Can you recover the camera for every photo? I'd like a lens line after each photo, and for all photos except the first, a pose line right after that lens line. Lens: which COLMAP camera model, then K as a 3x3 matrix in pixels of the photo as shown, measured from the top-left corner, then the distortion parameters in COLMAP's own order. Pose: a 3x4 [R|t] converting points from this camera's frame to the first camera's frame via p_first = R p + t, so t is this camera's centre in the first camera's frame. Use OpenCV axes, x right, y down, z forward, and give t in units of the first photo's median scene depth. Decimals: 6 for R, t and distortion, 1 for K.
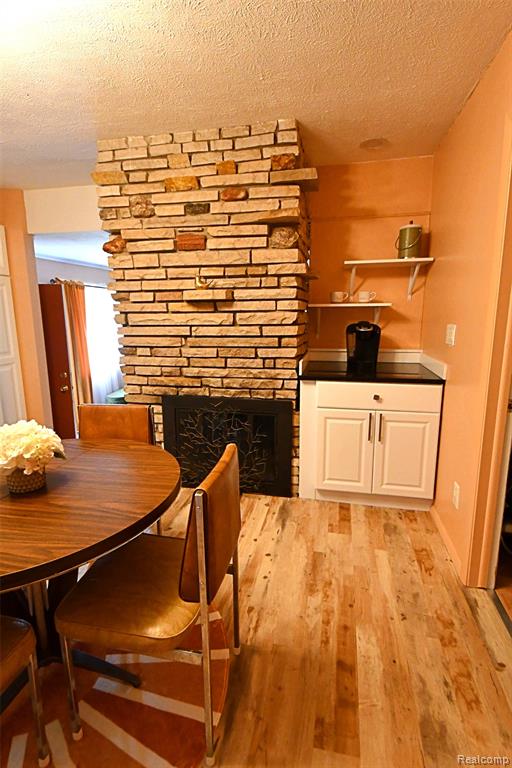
lens RADIAL K [[388.4, 0, 251.9], [0, 388.4, 381.4], [0, 0, 1]] dist [0.033220, -0.002603]
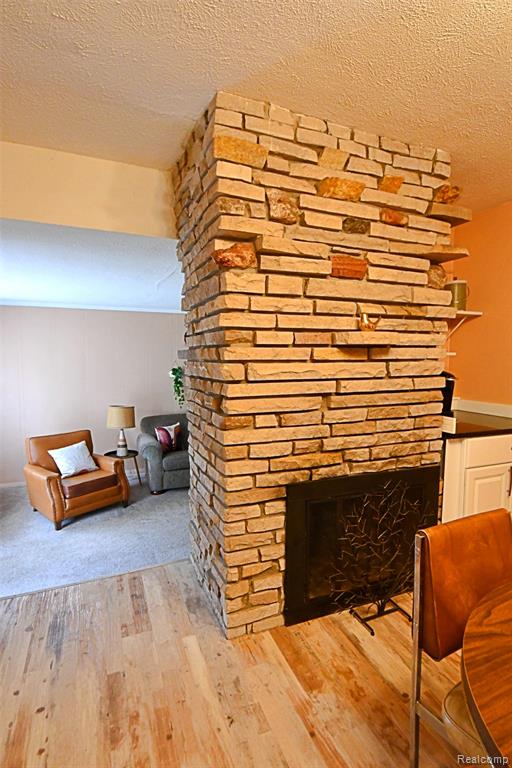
lens RADIAL K [[388.4, 0, 251.9], [0, 388.4, 383.9], [0, 0, 1]] dist [0.033220, -0.002603]
pose [[0.817623, -0.028055, 0.575070, -0.717149], [0.096308, 0.991404, -0.088564, -0.088791], [-0.567642, 0.127796, 0.813296, 0.518451]]
